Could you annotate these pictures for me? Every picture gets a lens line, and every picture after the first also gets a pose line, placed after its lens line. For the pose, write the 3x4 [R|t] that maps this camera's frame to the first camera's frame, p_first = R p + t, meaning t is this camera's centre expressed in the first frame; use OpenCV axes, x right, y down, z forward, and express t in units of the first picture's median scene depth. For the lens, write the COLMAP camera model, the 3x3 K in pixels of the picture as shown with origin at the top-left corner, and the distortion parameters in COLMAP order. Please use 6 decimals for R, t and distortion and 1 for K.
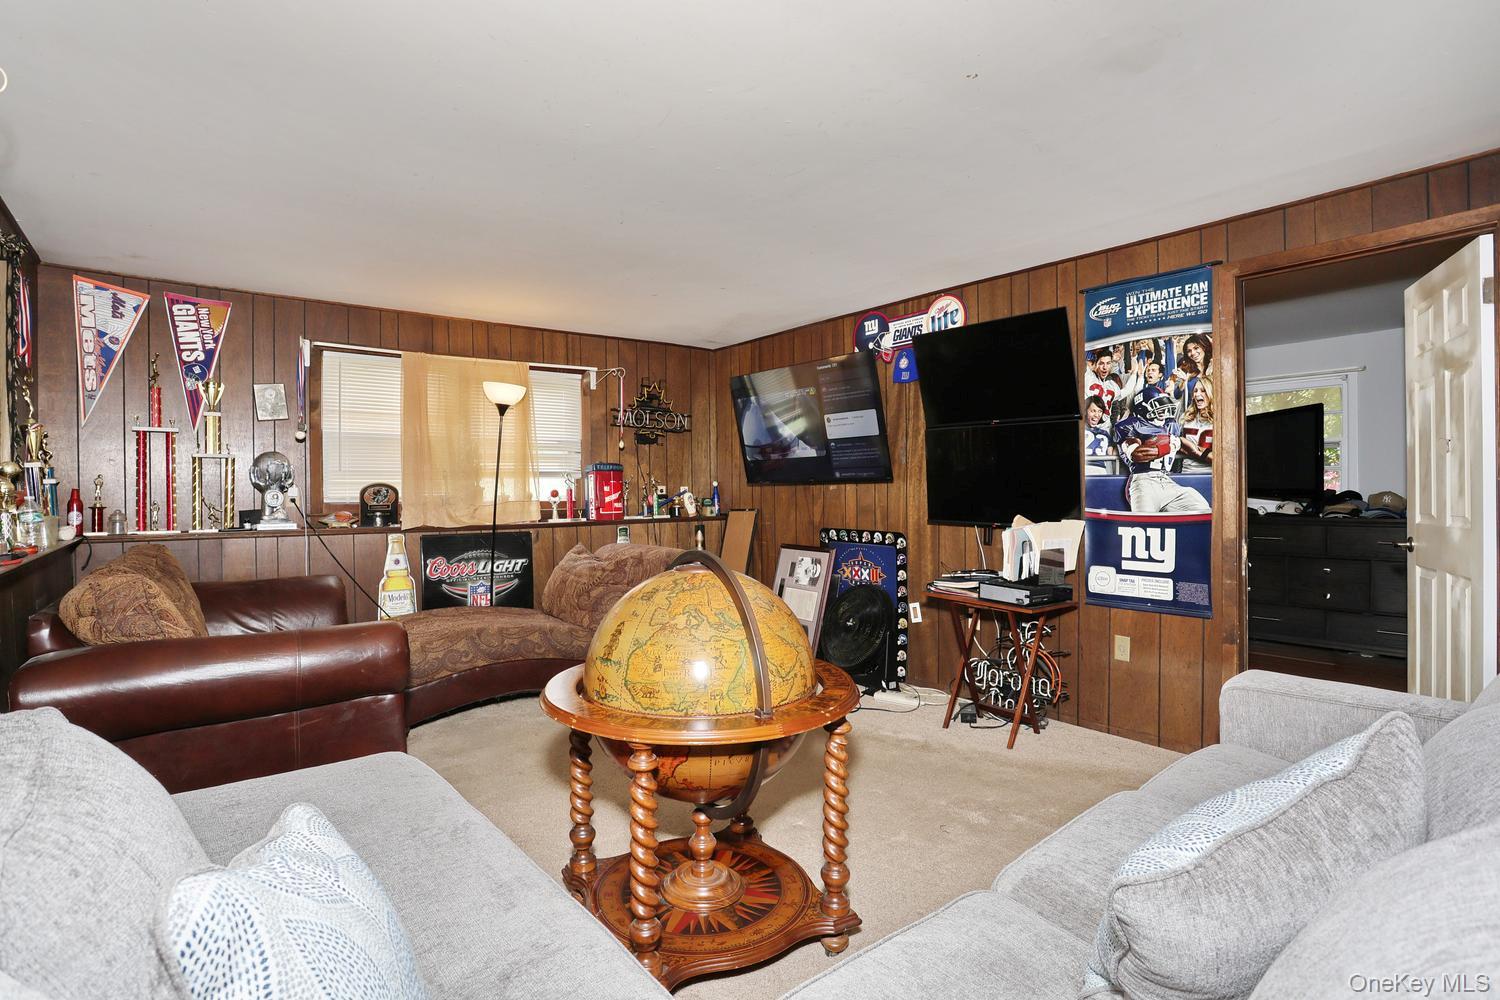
lens RADIAL K [[740.1, 0, 755.1], [0, 740.1, 497.8], [0, 0, 1]] dist [-0.057235, 0.046807]
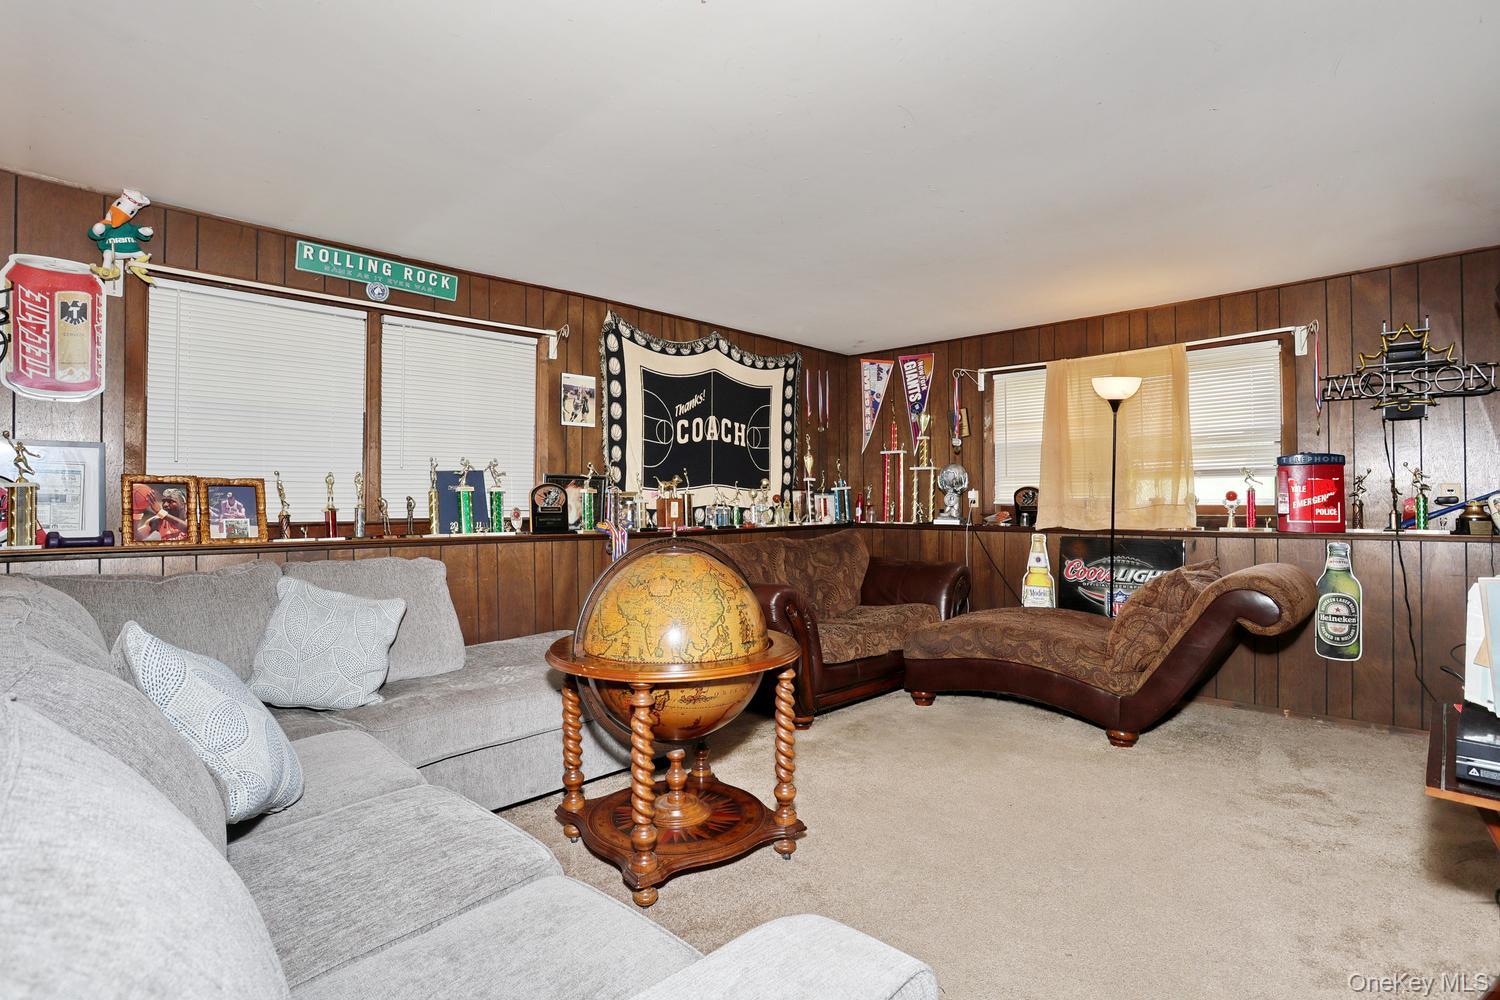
lens RADIAL K [[740.1, 0, 755.1], [0, 740.1, 497.8], [0, 0, 1]] dist [-0.057235, 0.046807]
pose [[0.165734, 0.002308, -0.986168, 0.507983], [-0.003708, 0.999992, 0.001717, -0.003653], [0.986164, 0.003372, 0.165741, 0.415381]]
